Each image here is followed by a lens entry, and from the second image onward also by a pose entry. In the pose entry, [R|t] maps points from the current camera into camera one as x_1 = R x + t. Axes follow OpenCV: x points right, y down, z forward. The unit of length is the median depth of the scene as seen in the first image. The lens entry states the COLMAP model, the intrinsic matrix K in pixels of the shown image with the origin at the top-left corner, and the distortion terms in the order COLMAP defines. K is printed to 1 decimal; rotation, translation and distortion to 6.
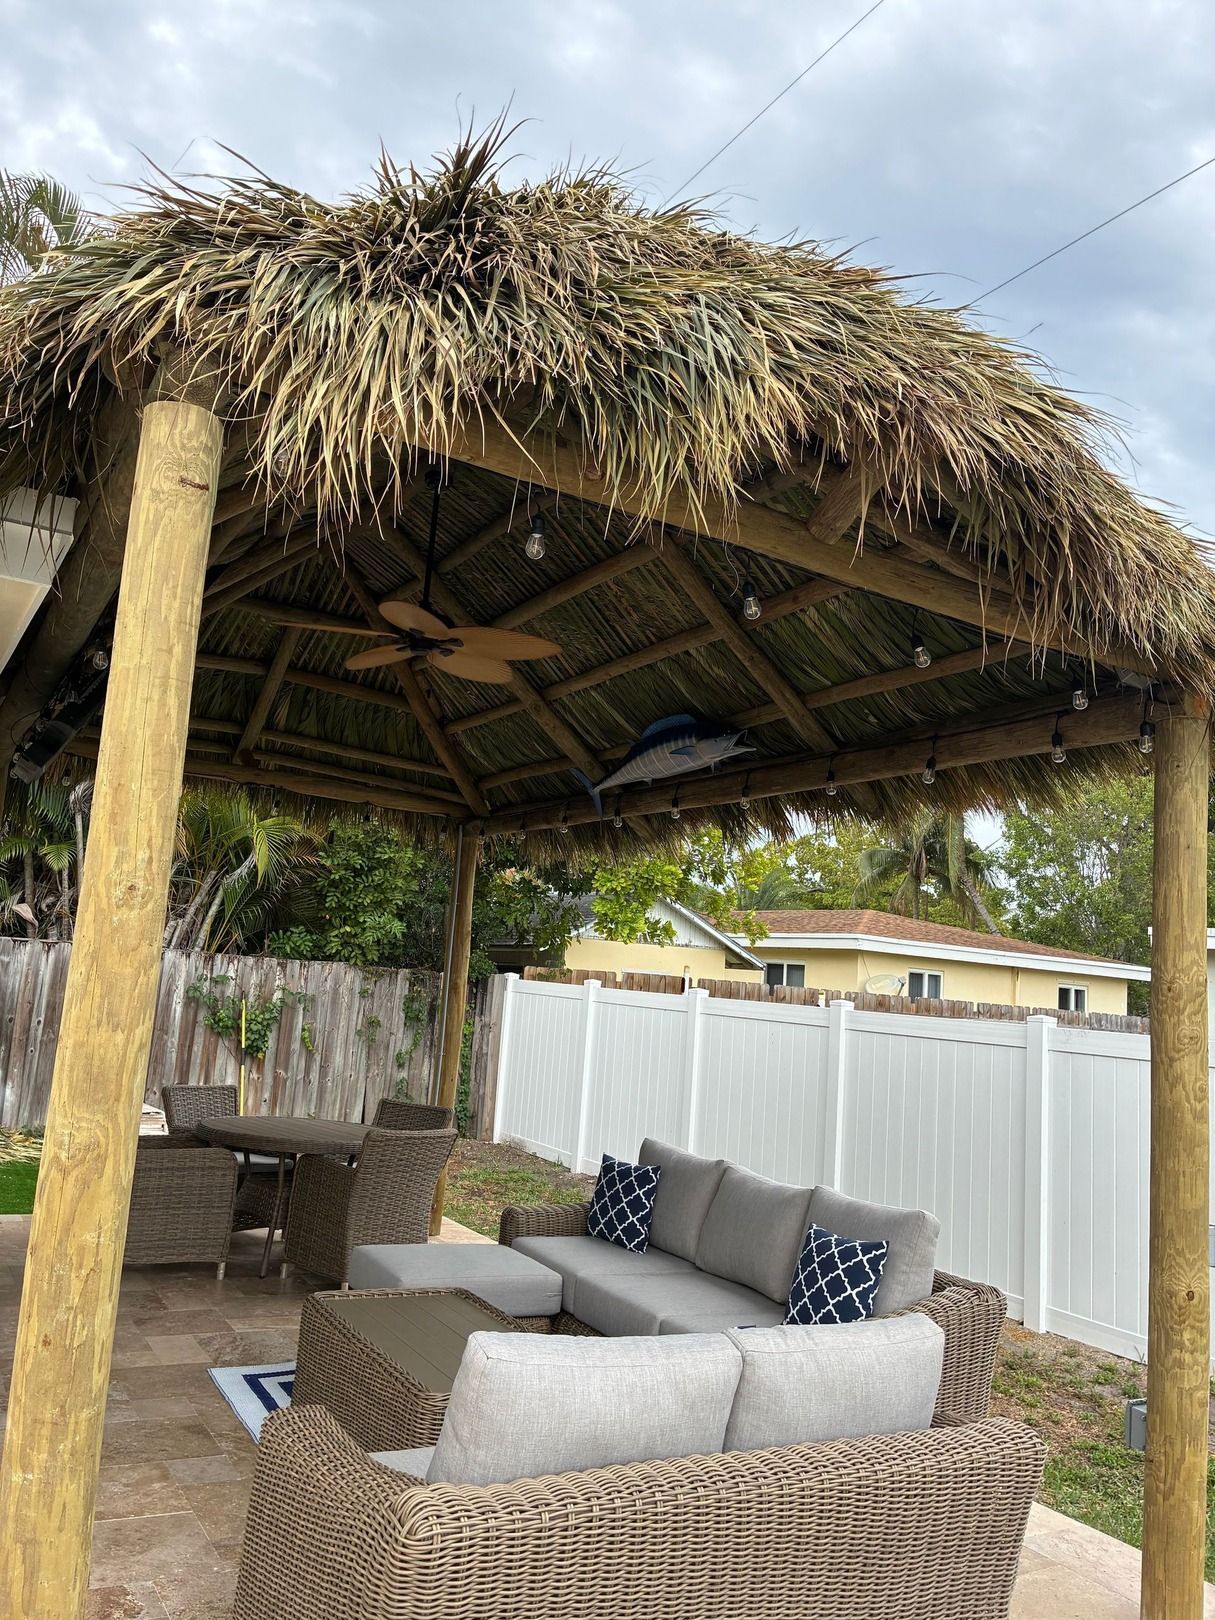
lens RADIAL K [[1193.9, 0, 604.3], [0, 1193.9, 807.2], [0, 0, 1]] dist [-0.001891, 0.001100]
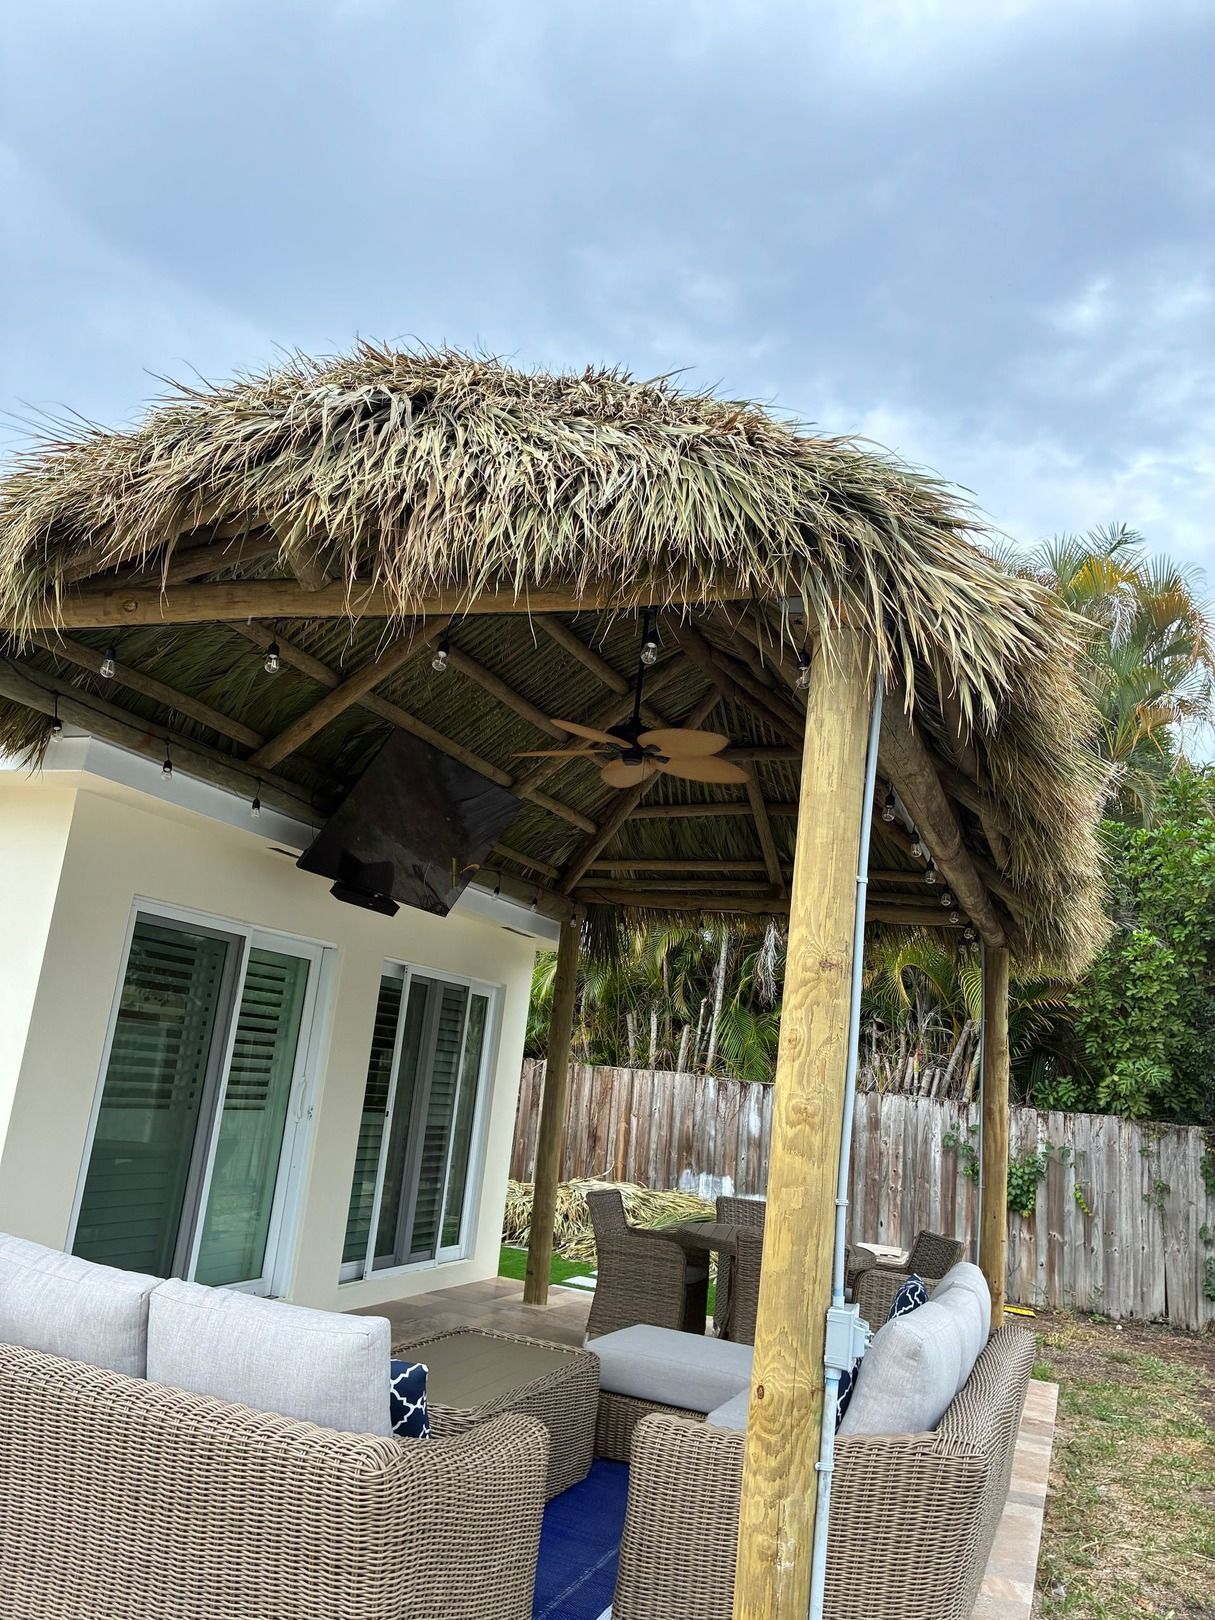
lens RADIAL K [[1193.9, 0, 607.0], [0, 1193.9, 809.5], [0, 0, 1]] dist [-0.001891, 0.001100]
pose [[0.624088, -0.186306, -0.758818, 0.276571], [0.062433, 0.979942, -0.189249, 0.050426], [0.778856, 0.070733, 0.623202, 0.121043]]
